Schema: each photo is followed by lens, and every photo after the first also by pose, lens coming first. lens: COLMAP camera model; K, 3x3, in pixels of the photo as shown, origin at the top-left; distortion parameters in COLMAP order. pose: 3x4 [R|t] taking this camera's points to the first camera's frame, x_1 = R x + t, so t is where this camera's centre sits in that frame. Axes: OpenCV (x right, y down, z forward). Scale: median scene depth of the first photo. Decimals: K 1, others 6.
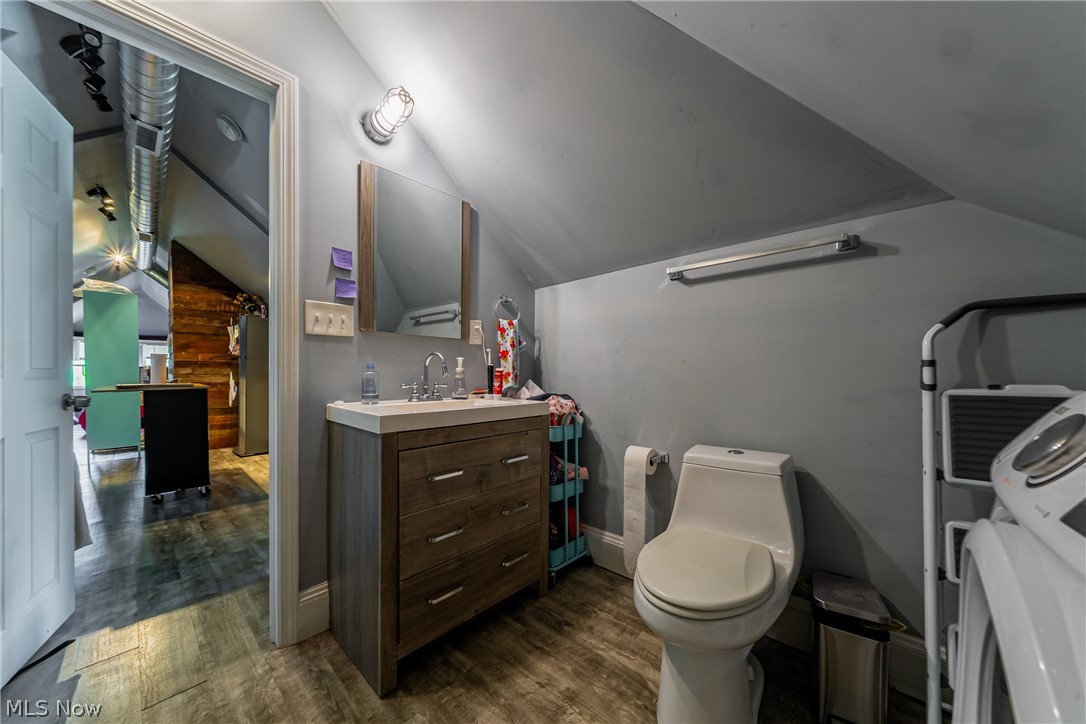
lens RADIAL K [[374.4, 0, 542.8], [0, 374.4, 372.9], [0, 0, 1]] dist [0.001965, -0.000028]
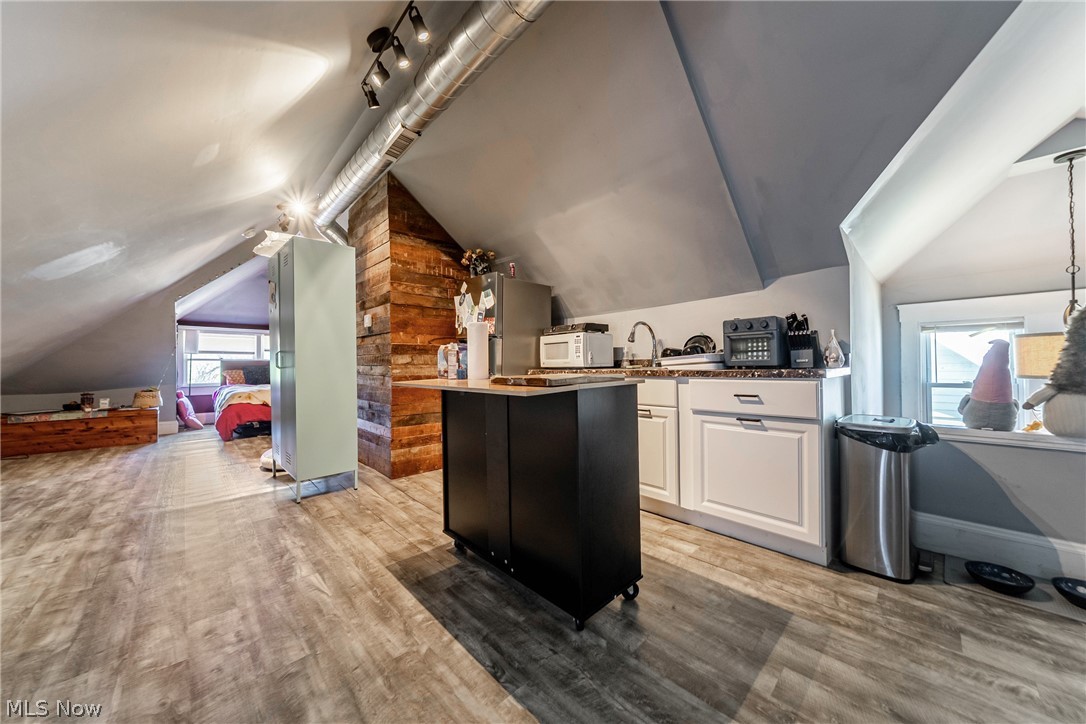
lens RADIAL K [[351.4, 0, 543.3], [0, 351.4, 360.2], [0, 0, 1]] dist [-0.000605, -0.000028]
pose [[0.999437, -0.018386, -0.028048, -0.661926], [0.018060, 0.999767, -0.011836, 0.008258], [0.028259, 0.011322, 0.999537, 0.347024]]
